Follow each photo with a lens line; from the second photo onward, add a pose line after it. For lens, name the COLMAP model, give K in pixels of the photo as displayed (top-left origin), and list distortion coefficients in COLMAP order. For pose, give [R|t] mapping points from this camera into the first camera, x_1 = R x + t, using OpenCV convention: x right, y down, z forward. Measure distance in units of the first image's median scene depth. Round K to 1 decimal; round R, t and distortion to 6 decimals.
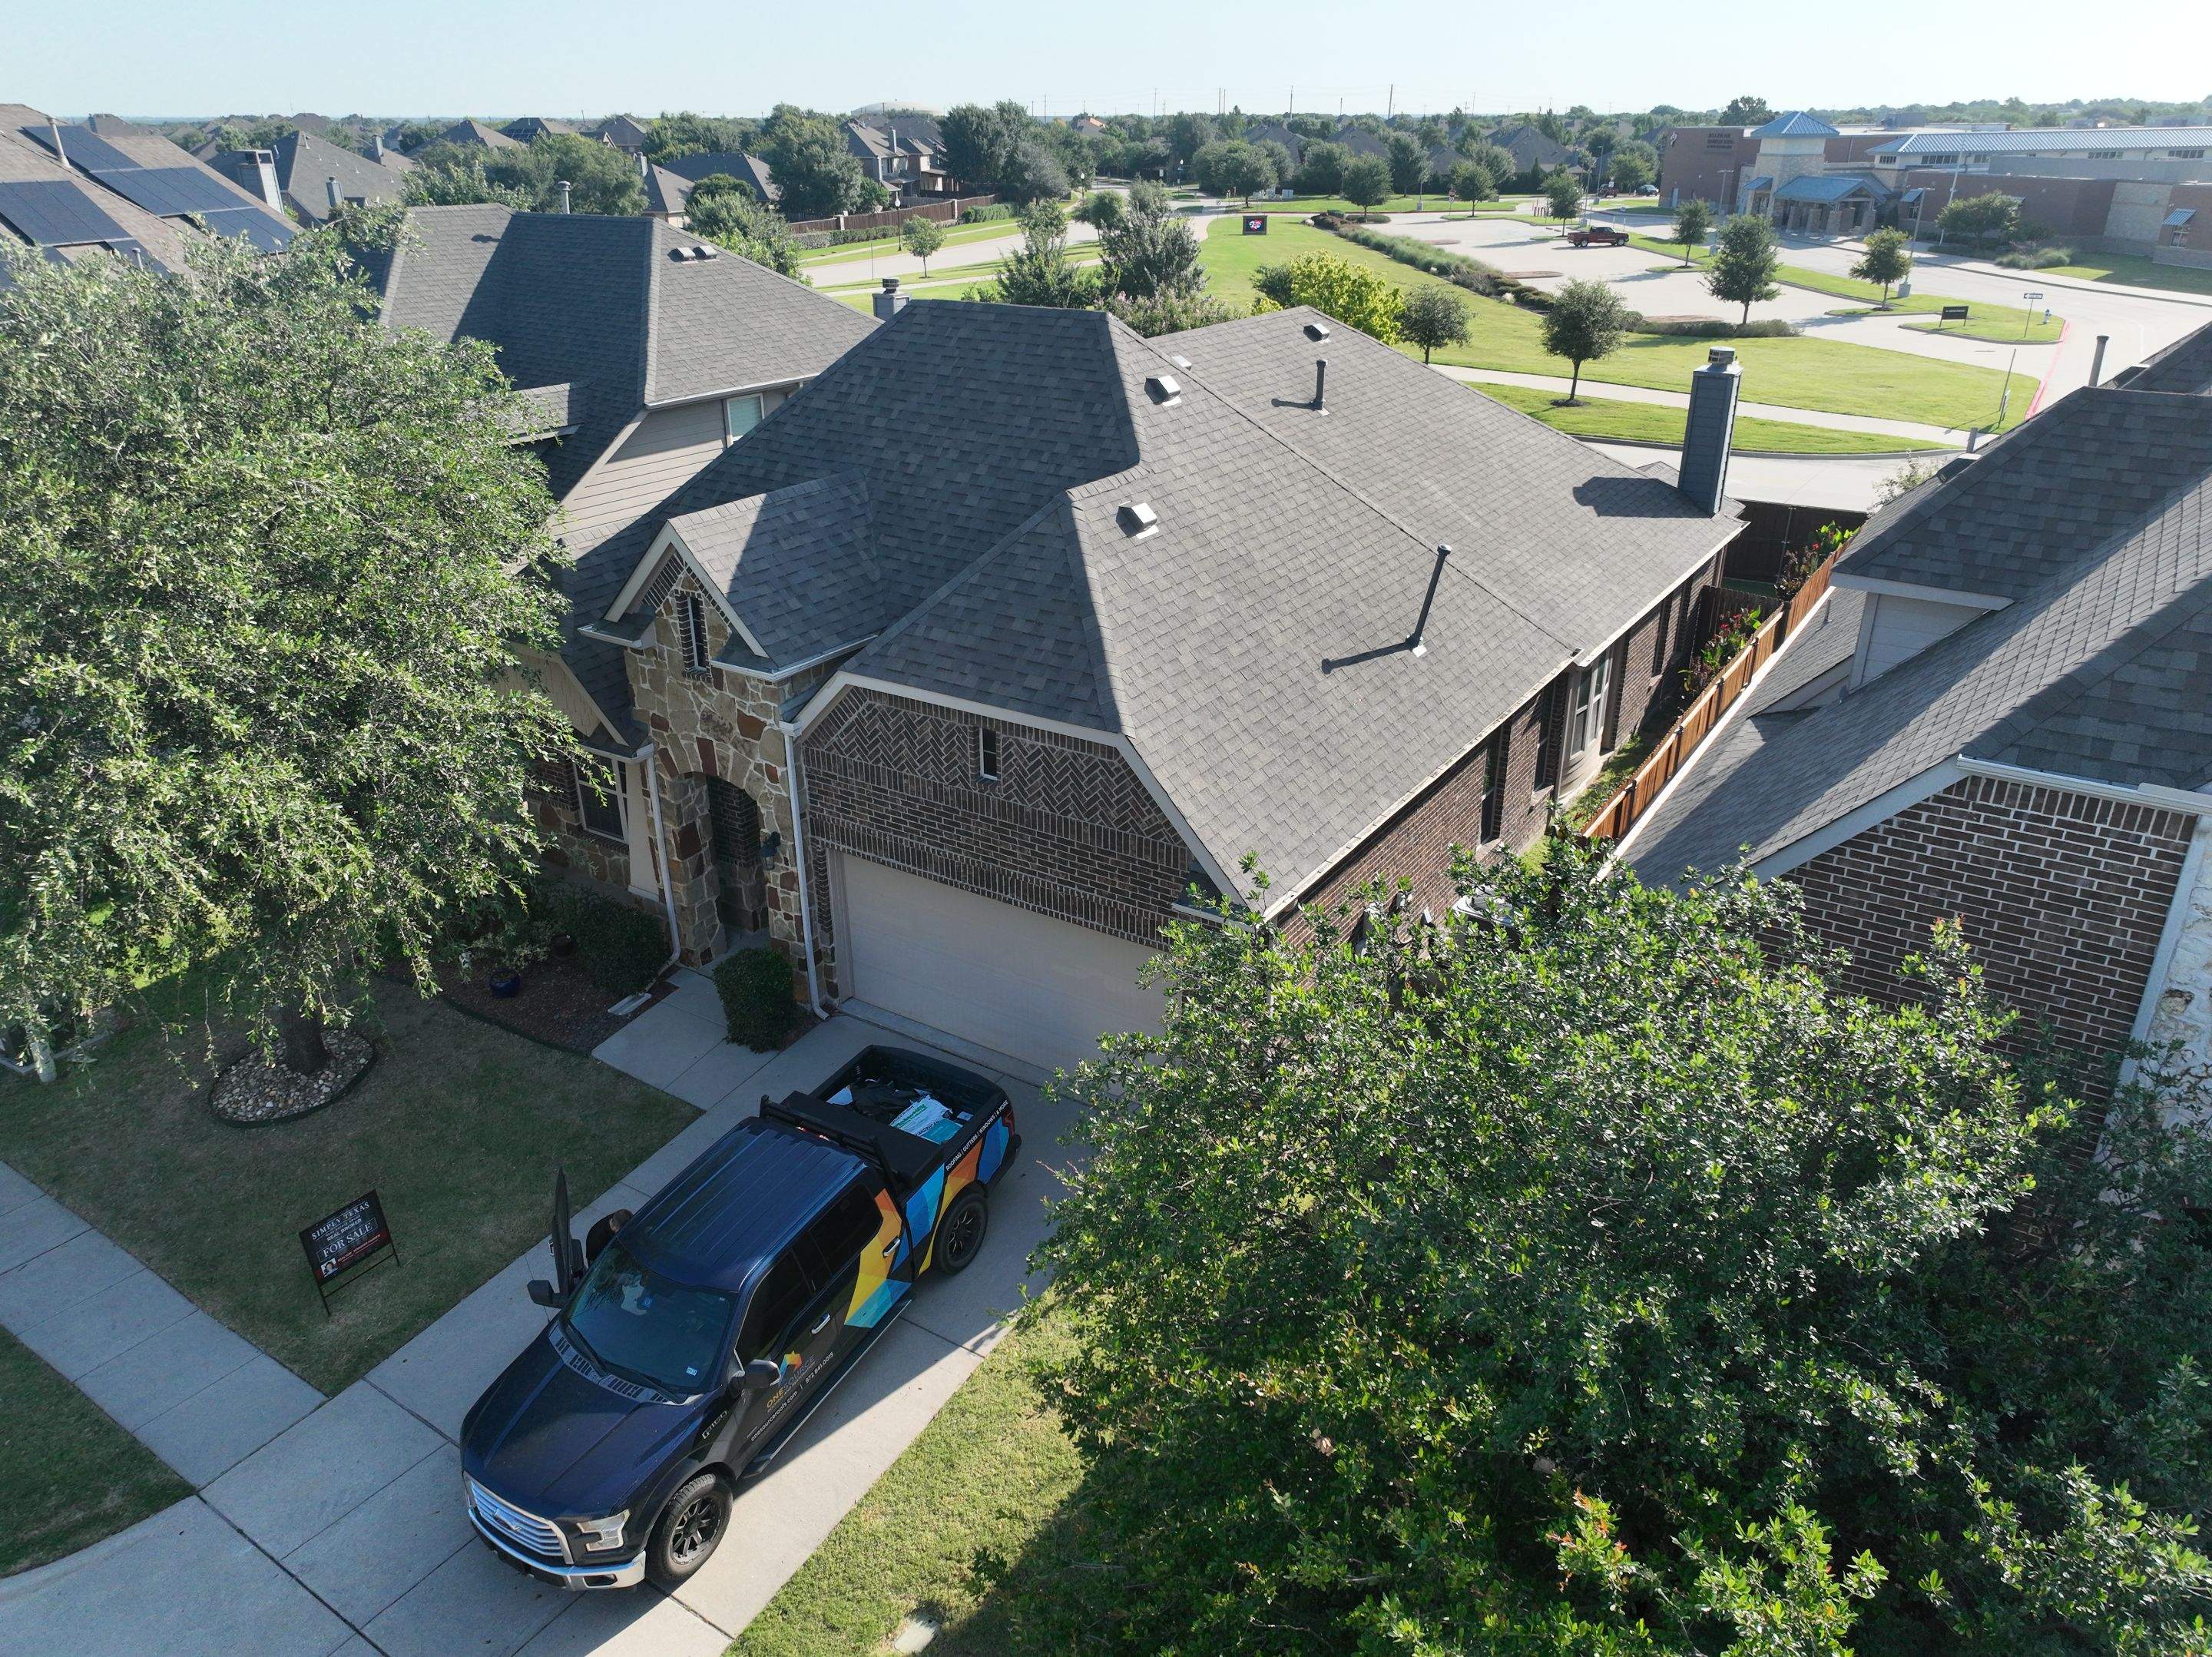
lens RADIAL K [[1546.4, 0, 1104.5], [0, 1546.4, 819.1], [0, 0, 1]] dist [0.005547, 0.017174]
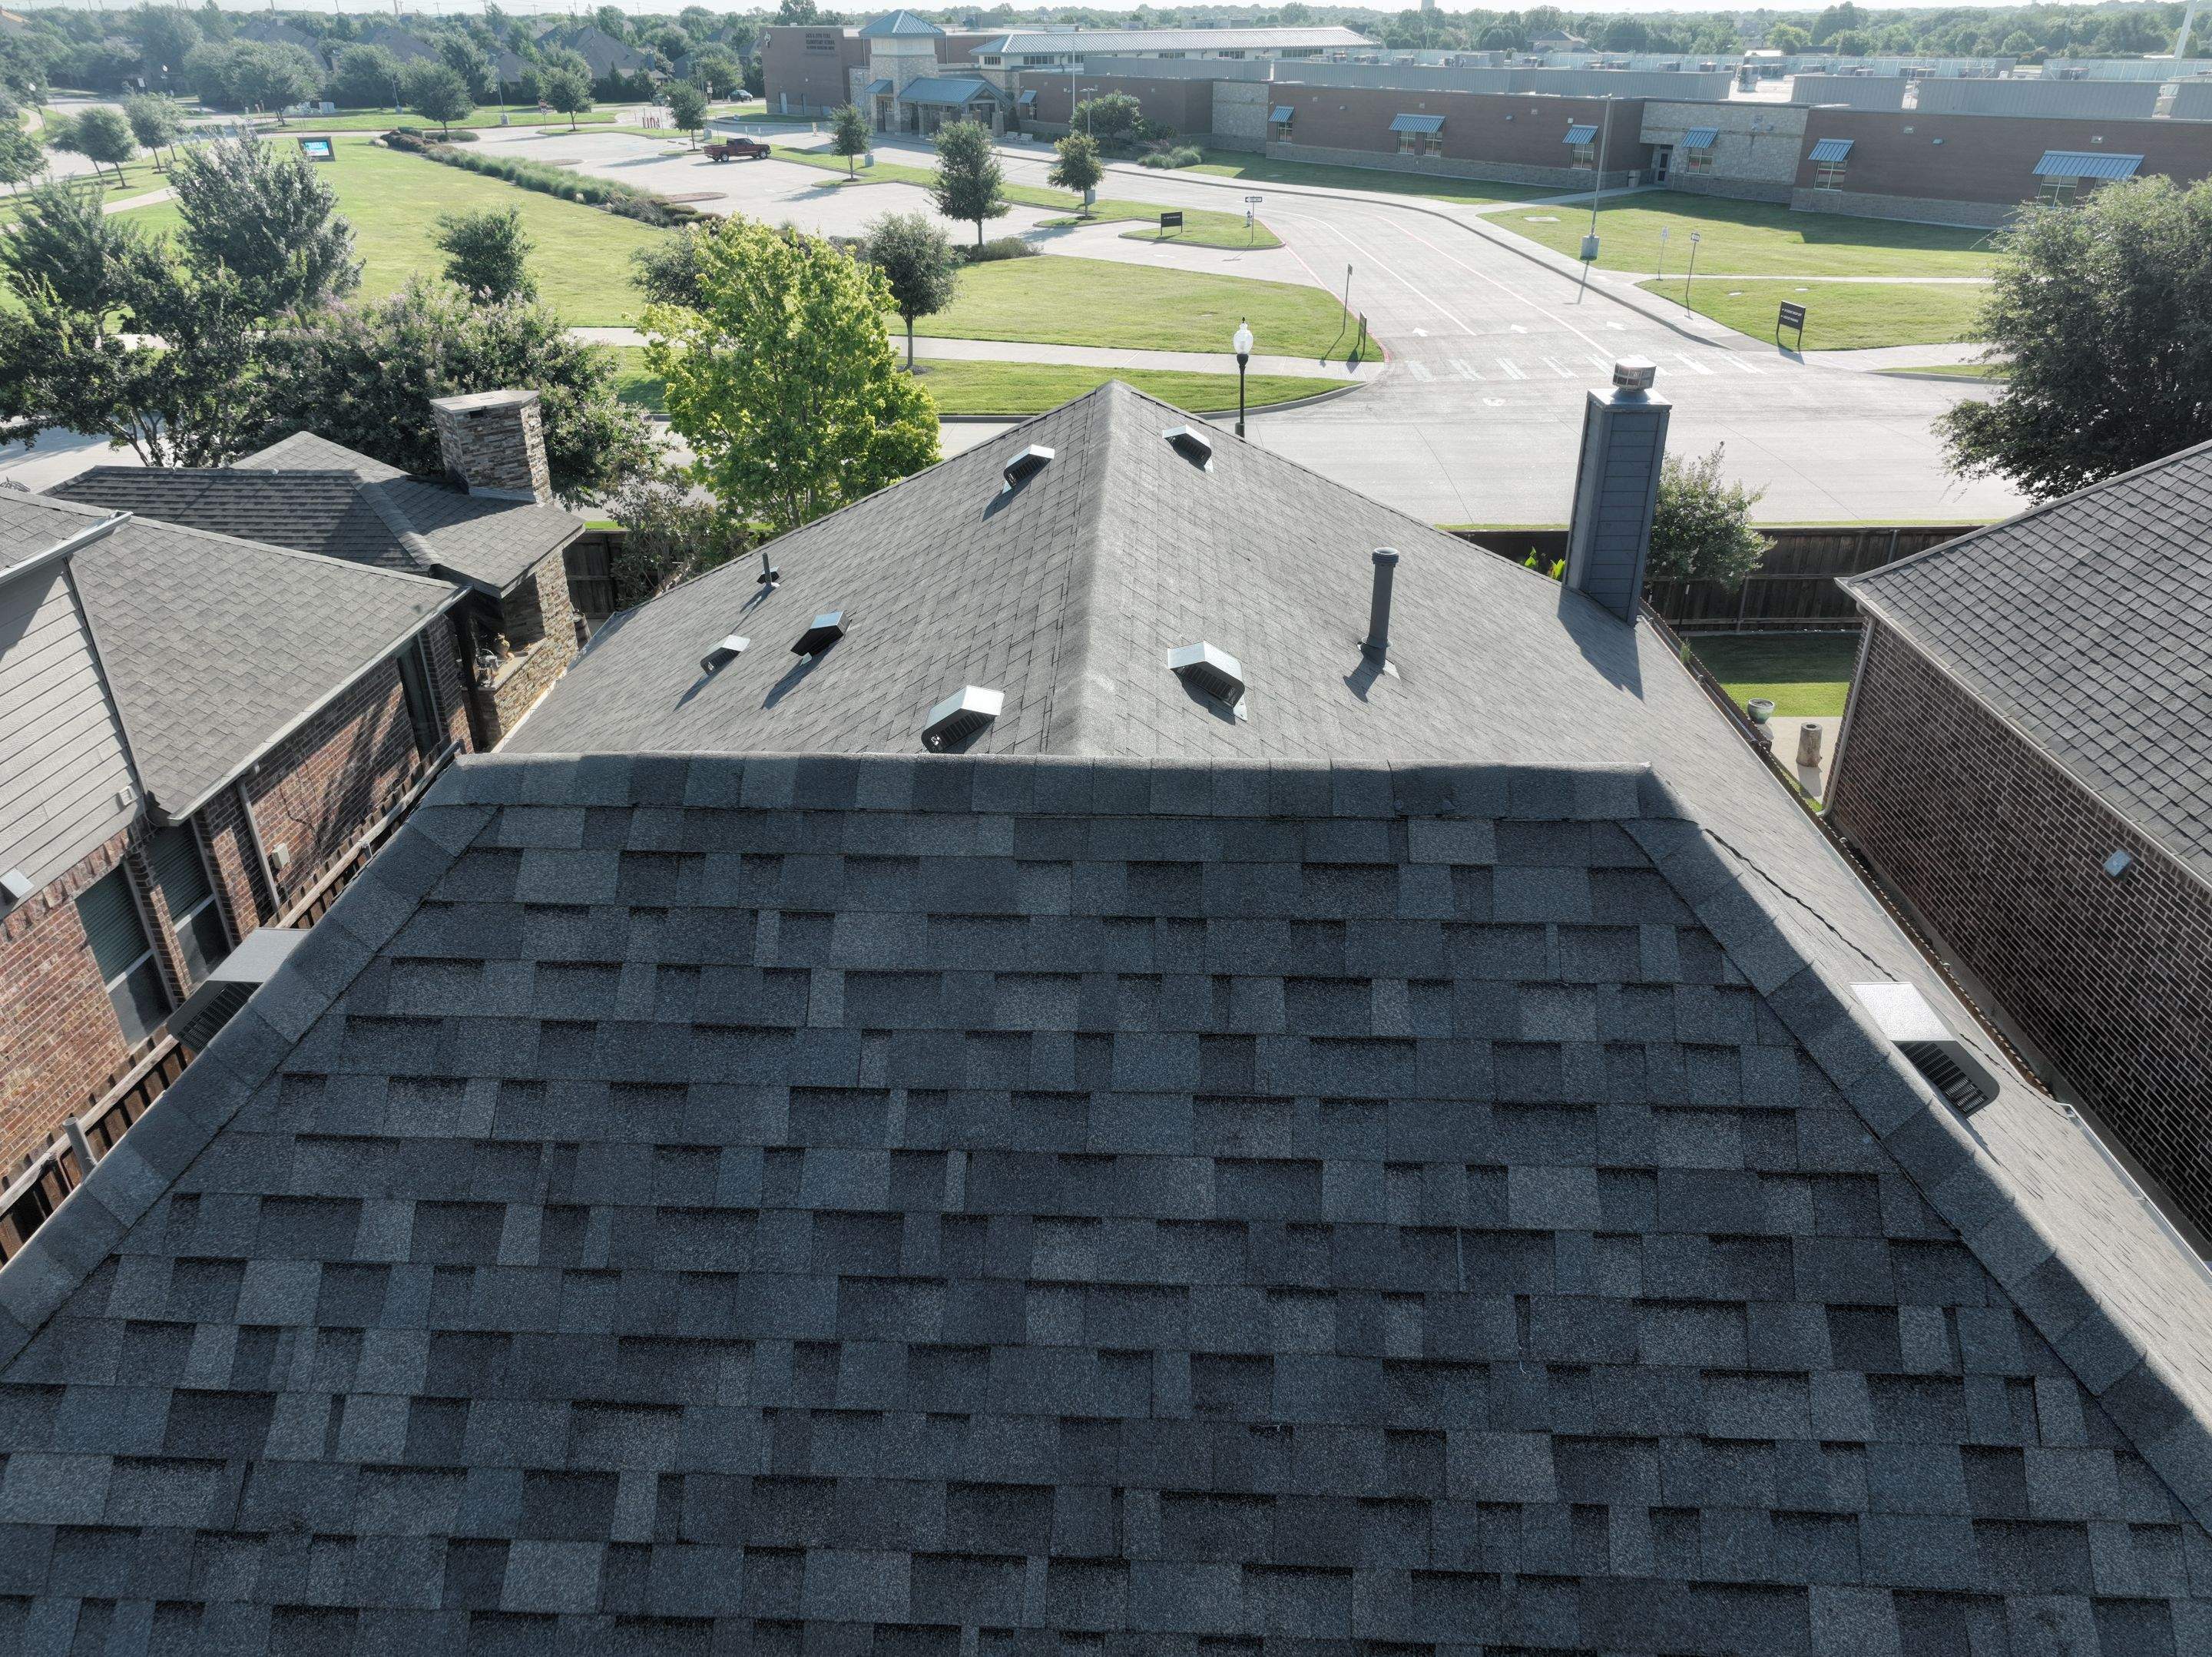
lens RADIAL K [[1553.8, 0, 1106.0], [0, 1553.8, 828.5], [0, 0, 1]] dist [-0.008772, 0.030669]
pose [[0.849600, -0.244953, 0.467095, -0.156386], [0.219012, 0.969495, 0.110060, -0.349884], [-0.479805, 0.008793, 0.877331, 0.831097]]
